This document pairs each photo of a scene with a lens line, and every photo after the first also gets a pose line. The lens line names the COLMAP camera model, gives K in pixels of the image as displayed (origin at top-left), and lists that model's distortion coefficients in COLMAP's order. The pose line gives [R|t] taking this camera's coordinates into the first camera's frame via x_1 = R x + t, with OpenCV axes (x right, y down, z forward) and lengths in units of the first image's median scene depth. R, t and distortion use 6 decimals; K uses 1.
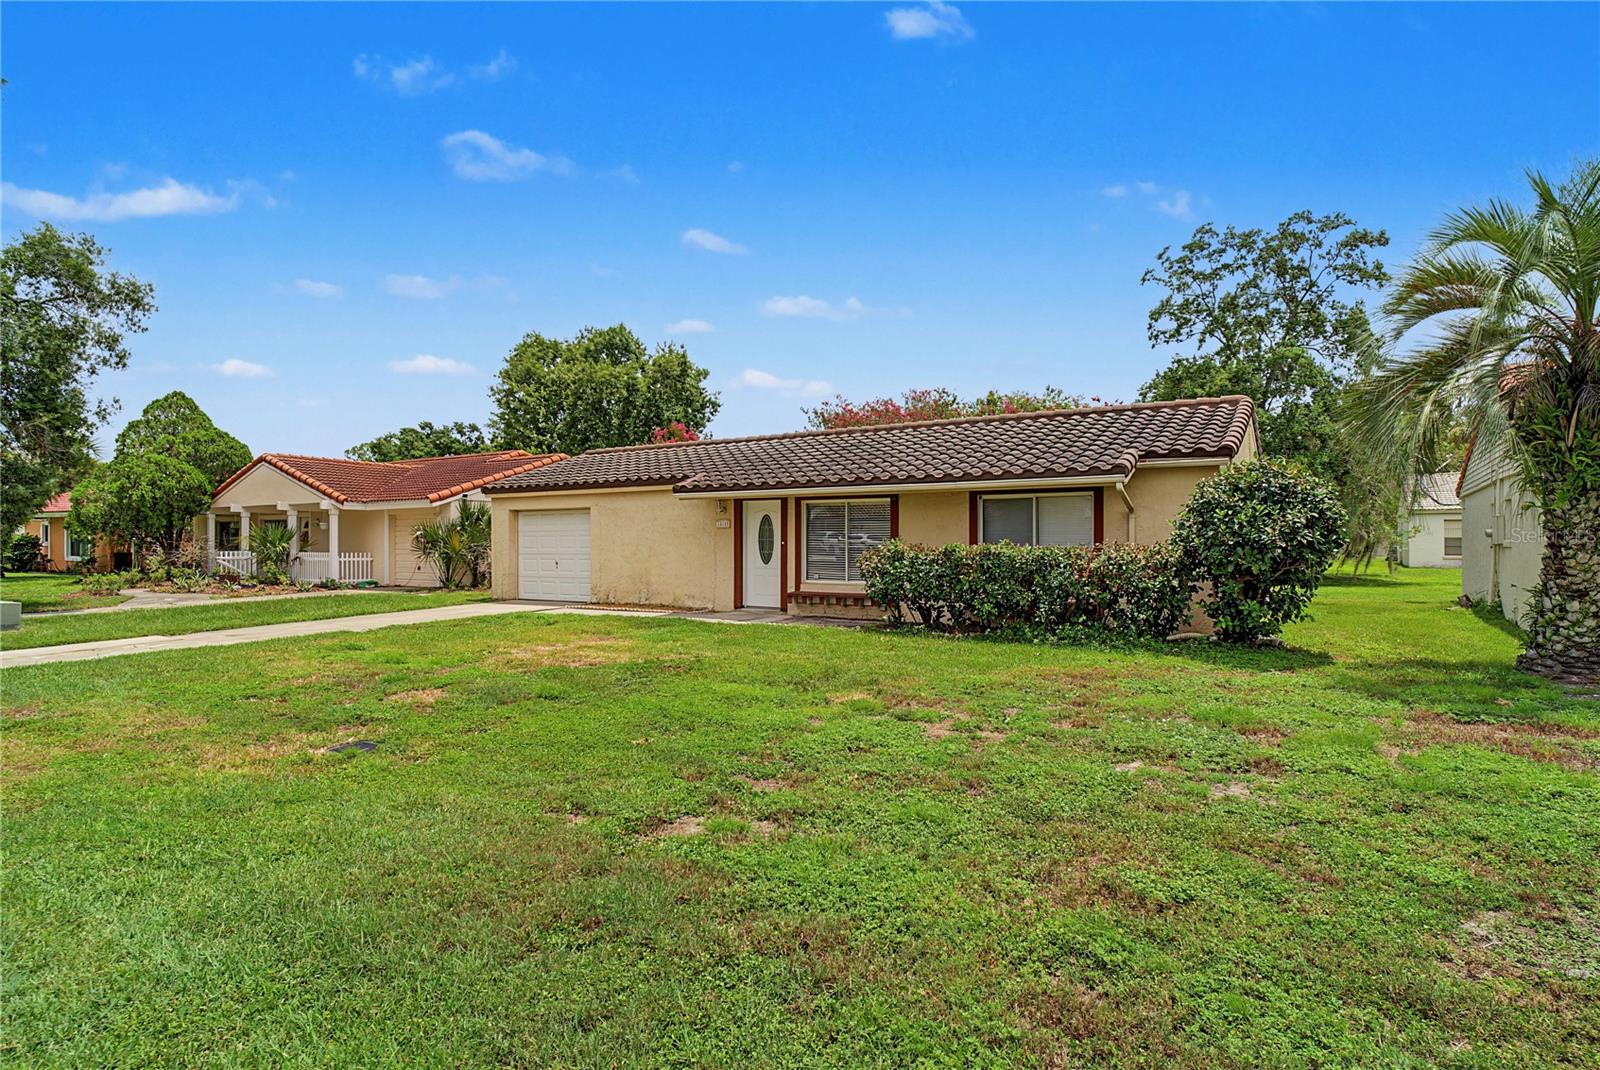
lens RADIAL K [[823.4, 0, 794.7], [0, 823.4, 540.3], [0, 0, 1]] dist [-0.002878, 0.000574]
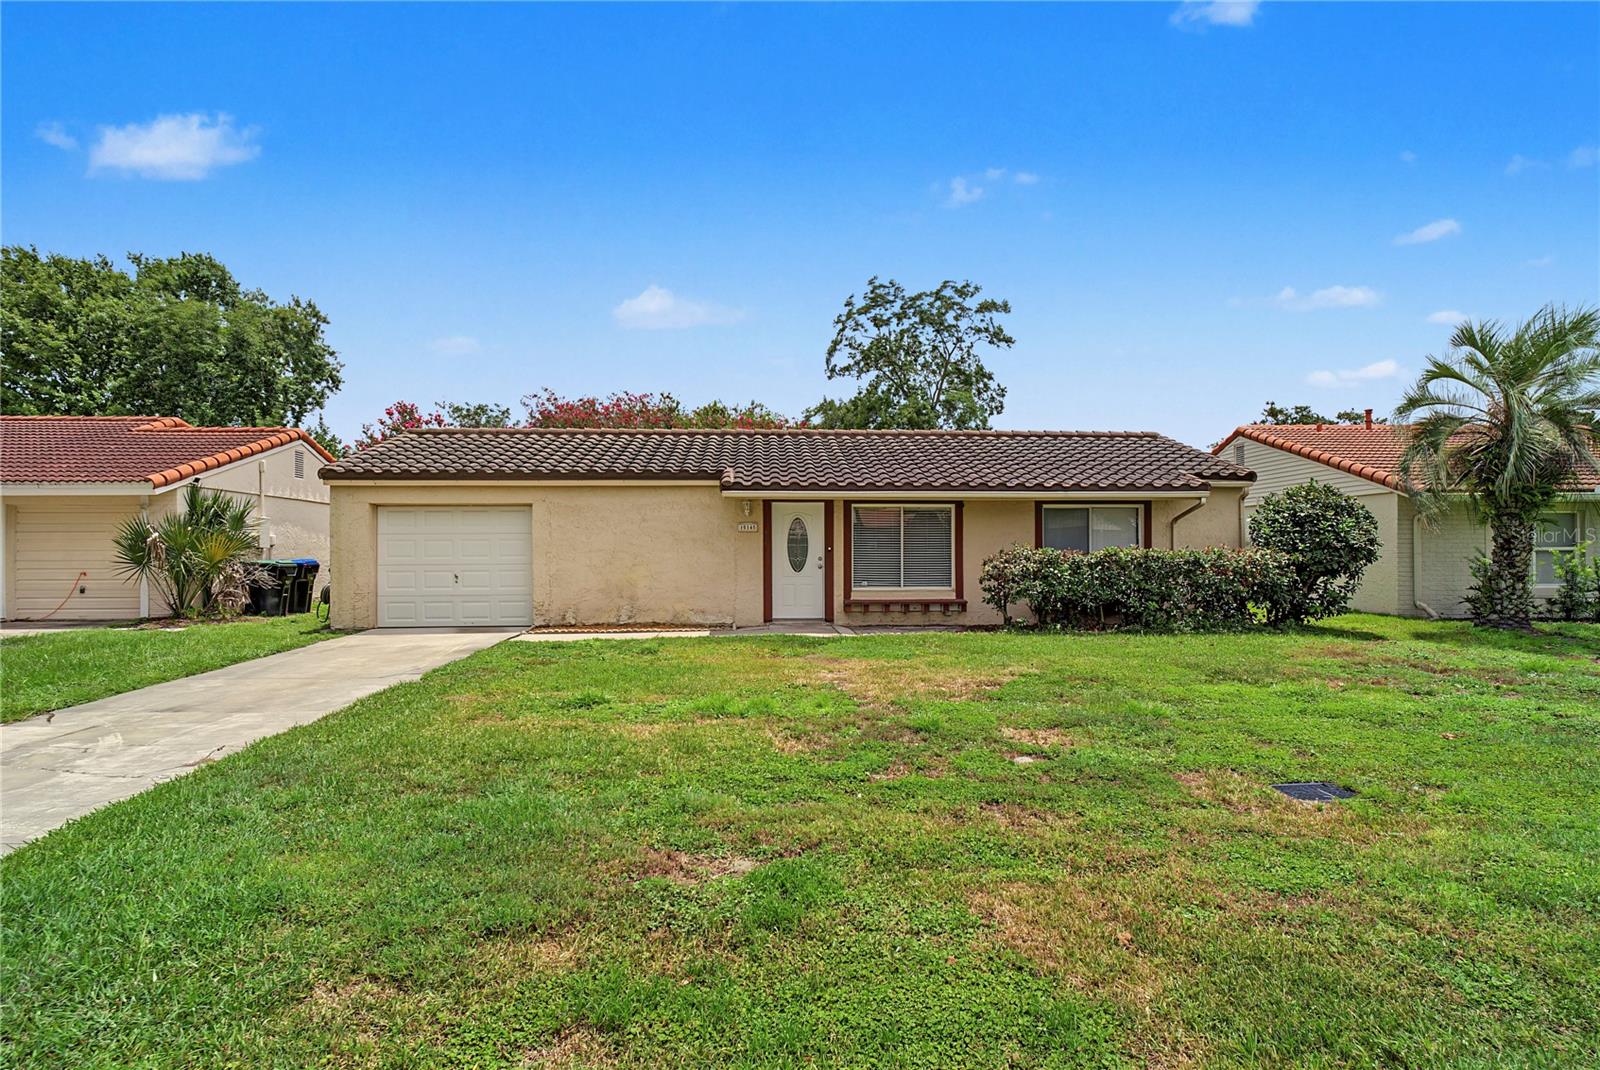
lens RADIAL K [[834.0, 0, 799.0], [0, 834.0, 530.2], [0, 0, 1]] dist [-0.004490, -0.000143]
pose [[0.818198, 0.017374, 0.574674, -0.565146], [-0.000252, 0.999554, -0.029861, 0.010210], [-0.574936, 0.024287, 0.817838, 0.238902]]
